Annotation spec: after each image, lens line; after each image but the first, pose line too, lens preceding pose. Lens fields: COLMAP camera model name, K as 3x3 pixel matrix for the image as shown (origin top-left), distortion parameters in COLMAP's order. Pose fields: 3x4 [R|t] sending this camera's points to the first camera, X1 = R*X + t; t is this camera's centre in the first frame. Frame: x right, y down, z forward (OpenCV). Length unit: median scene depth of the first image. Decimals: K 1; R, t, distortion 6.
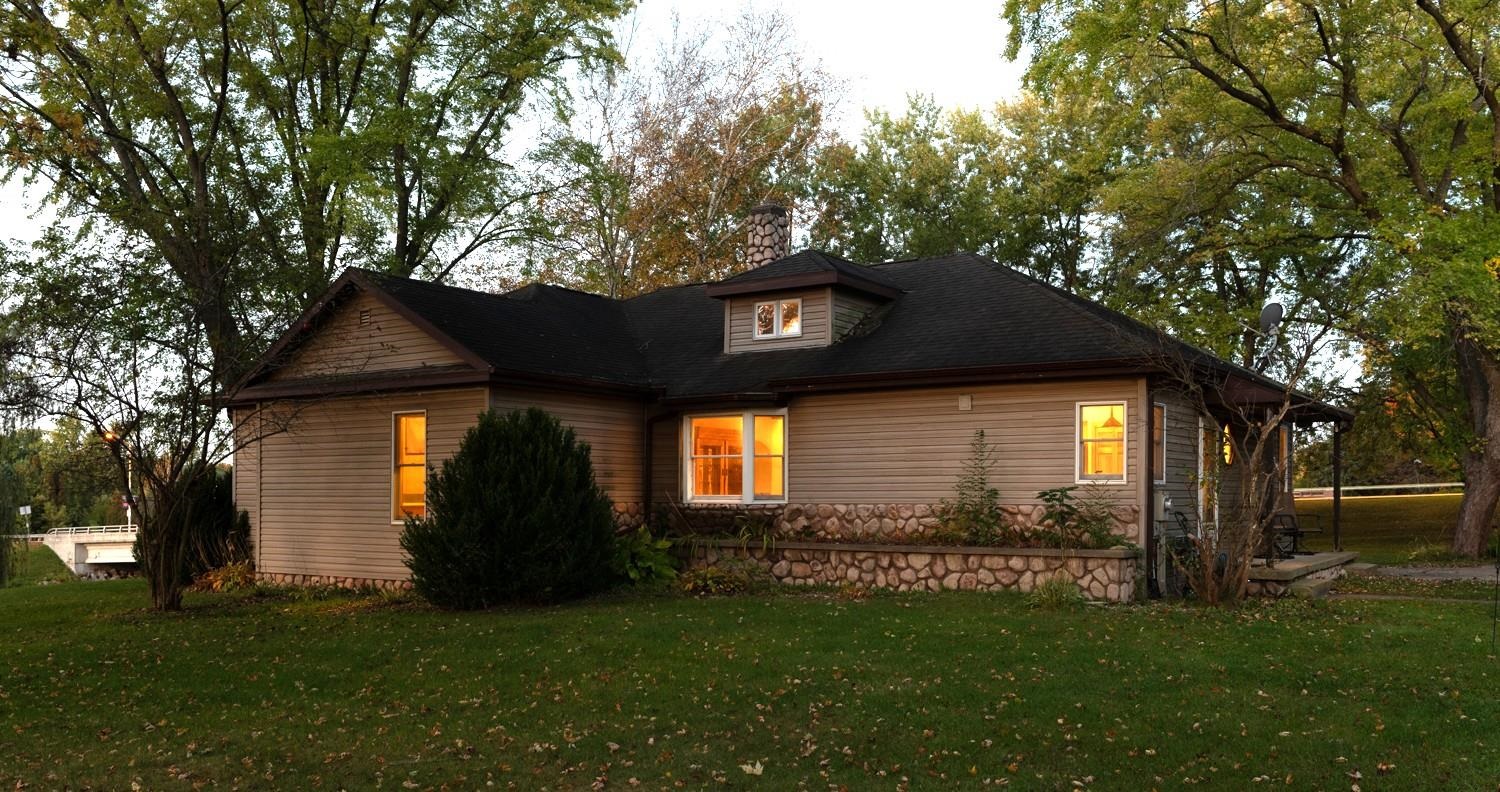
lens RADIAL K [[1115.5, 0, 750.0], [0, 1115.5, 493.8], [0, 0, 1]] dist [-0.007396, -0.007535]
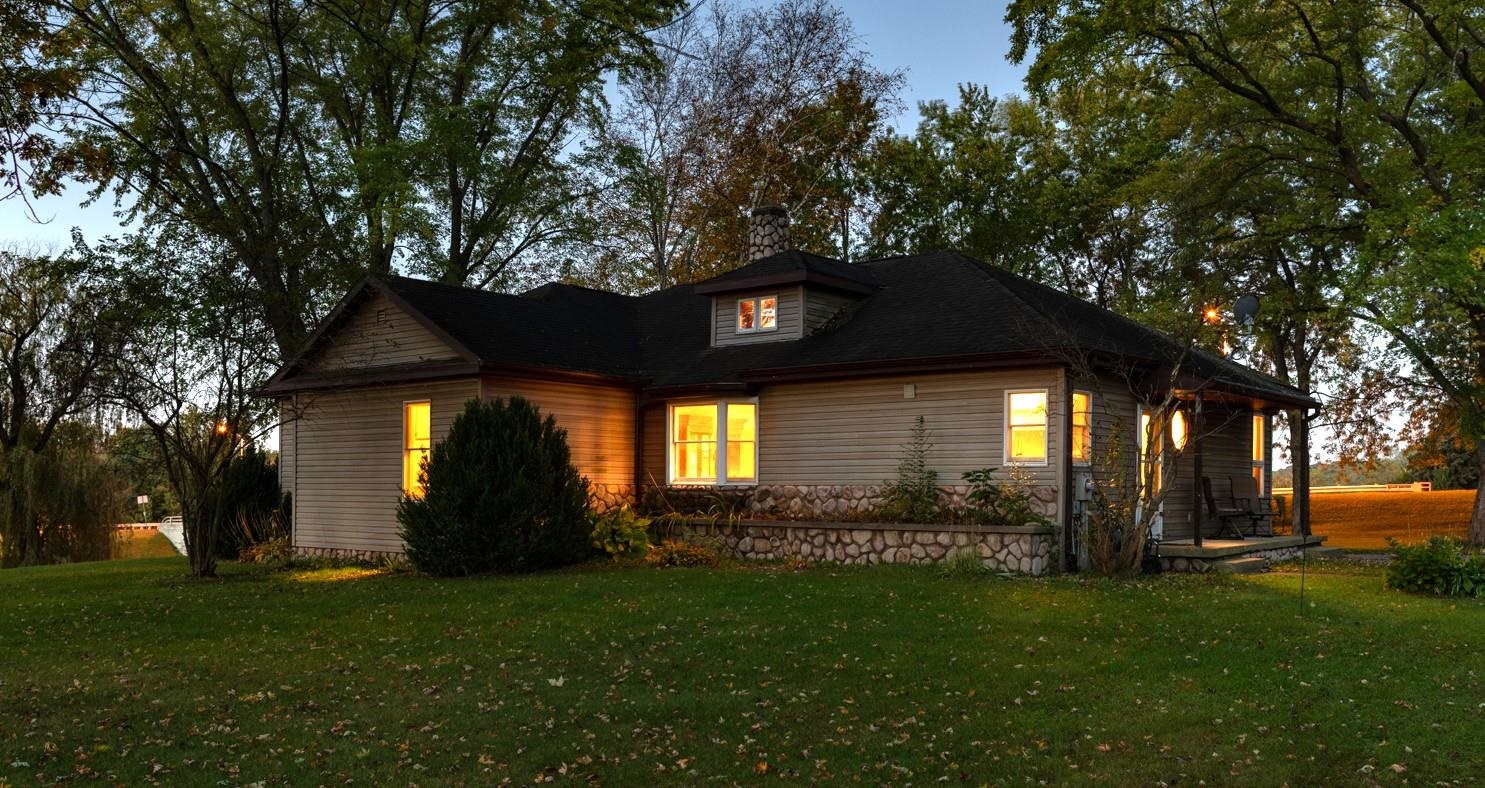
lens RADIAL K [[1104.4, 0, 742.5], [0, 1104.4, 490.8], [0, 0, 1]] dist [-0.007396, -0.007535]
pose [[0.997007, 0.003999, -0.077205, 0.104355], [-0.003614, 0.999980, 0.005126, 0.008992], [0.077224, -0.004832, 0.997002, -0.072085]]
